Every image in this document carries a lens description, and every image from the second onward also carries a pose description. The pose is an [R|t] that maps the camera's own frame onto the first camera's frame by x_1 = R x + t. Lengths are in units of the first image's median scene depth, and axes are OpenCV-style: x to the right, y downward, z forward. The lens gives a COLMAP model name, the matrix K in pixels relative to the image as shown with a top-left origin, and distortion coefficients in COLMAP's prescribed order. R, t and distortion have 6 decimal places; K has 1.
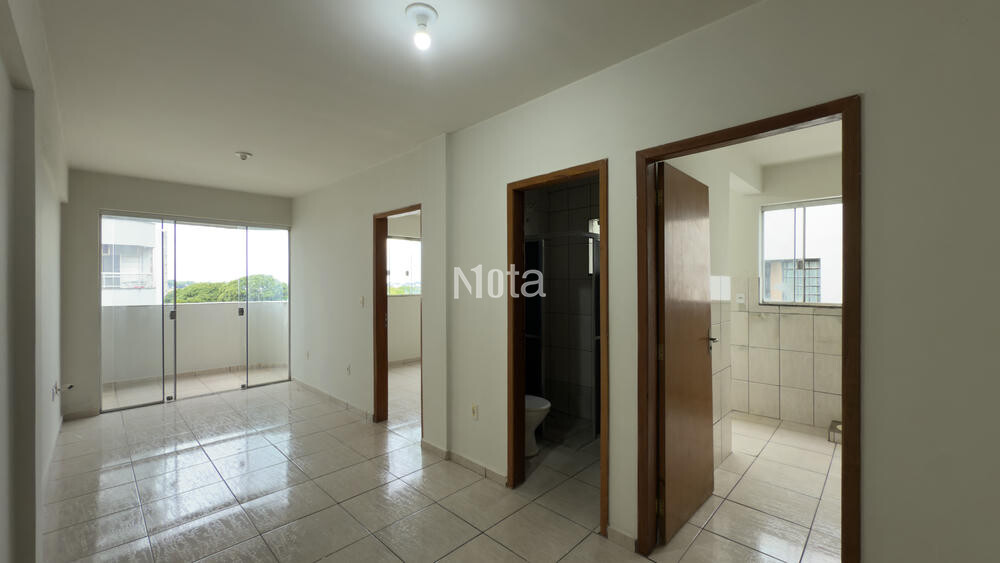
lens RADIAL K [[395.5, 0, 500.3], [0, 395.5, 281.2], [0, 0, 1]] dist [-0.002481, -0.000097]
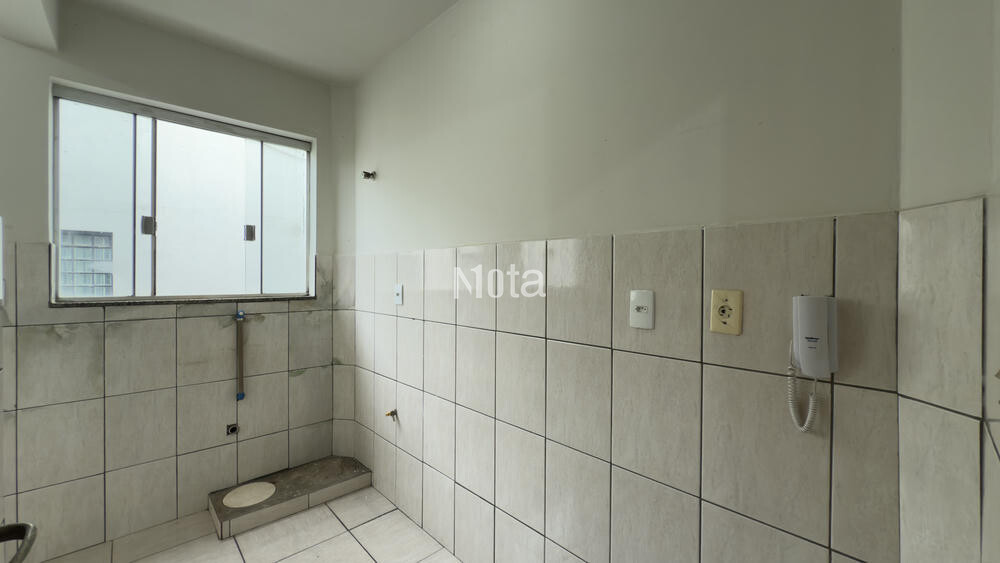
lens RADIAL K [[395.5, 0, 503.3], [0, 395.5, 279.7], [0, 0, 1]] dist [-0.002481, -0.000097]
pose [[0.023494, -0.001633, 0.999723, 0.238522], [-0.005987, 0.999981, 0.001774, 0.026684], [-0.999706, -0.006027, 0.023484, 0.499132]]
